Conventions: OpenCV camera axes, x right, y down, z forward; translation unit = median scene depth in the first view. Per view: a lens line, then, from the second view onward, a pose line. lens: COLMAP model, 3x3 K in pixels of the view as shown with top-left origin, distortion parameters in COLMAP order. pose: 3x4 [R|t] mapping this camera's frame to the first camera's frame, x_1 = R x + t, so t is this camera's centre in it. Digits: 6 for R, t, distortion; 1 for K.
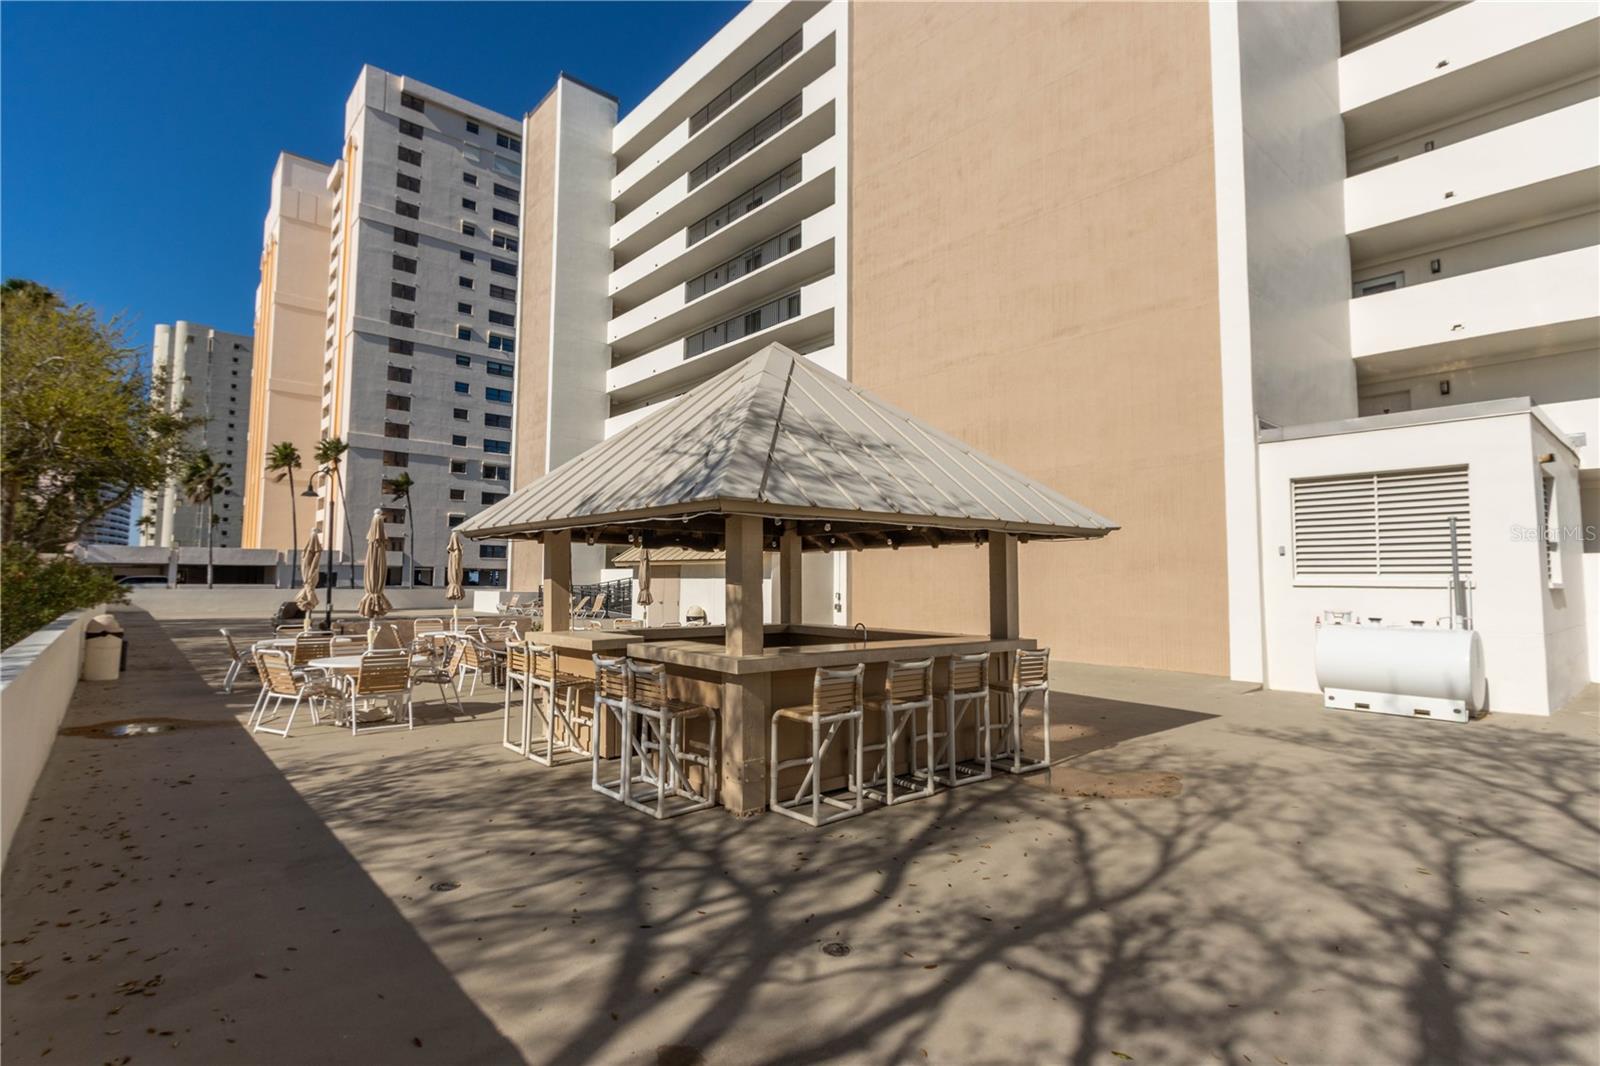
lens RADIAL K [[773.7, 0, 800.0], [0, 773.7, 533.0], [0, 0, 1]] dist [-0.000997, -0.000420]
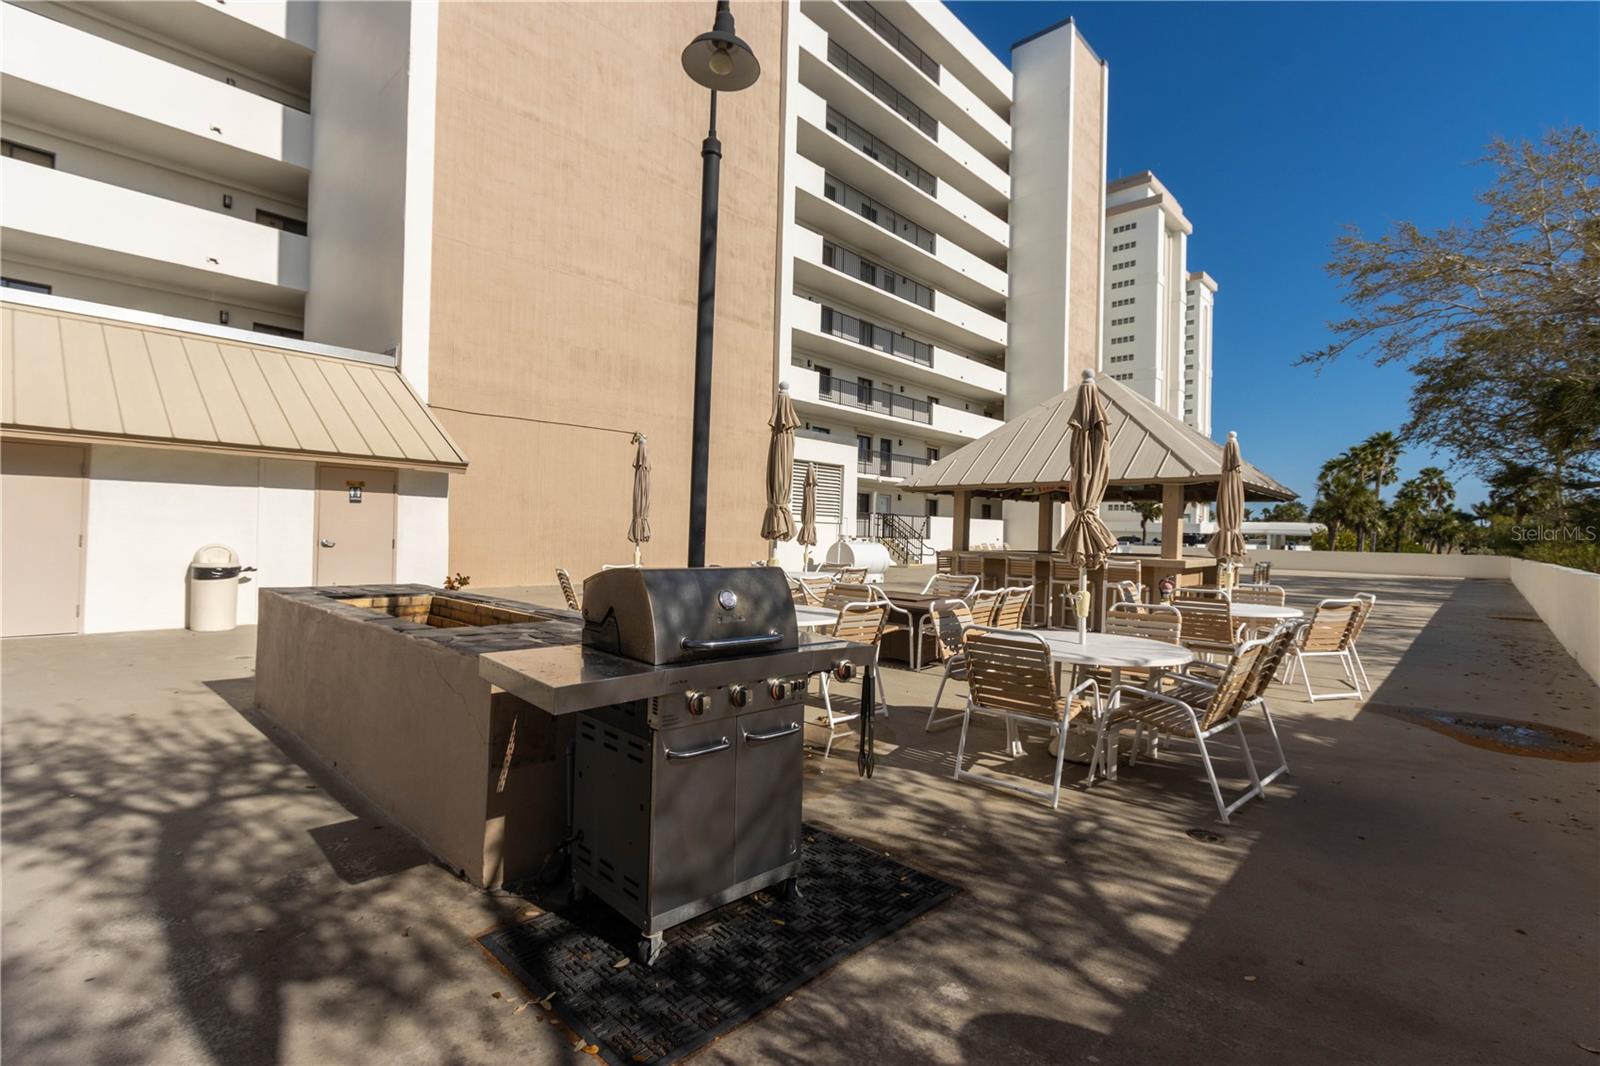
lens RADIAL K [[773.7, 0, 800.0], [0, 773.7, 533.0], [0, 0, 1]] dist [-0.000997, -0.000420]
pose [[-0.127412, -0.022295, 0.991599, -1.005108], [-0.102107, 0.994730, 0.009245, 0.072500], [-0.986580, -0.100071, -0.129017, 1.098167]]
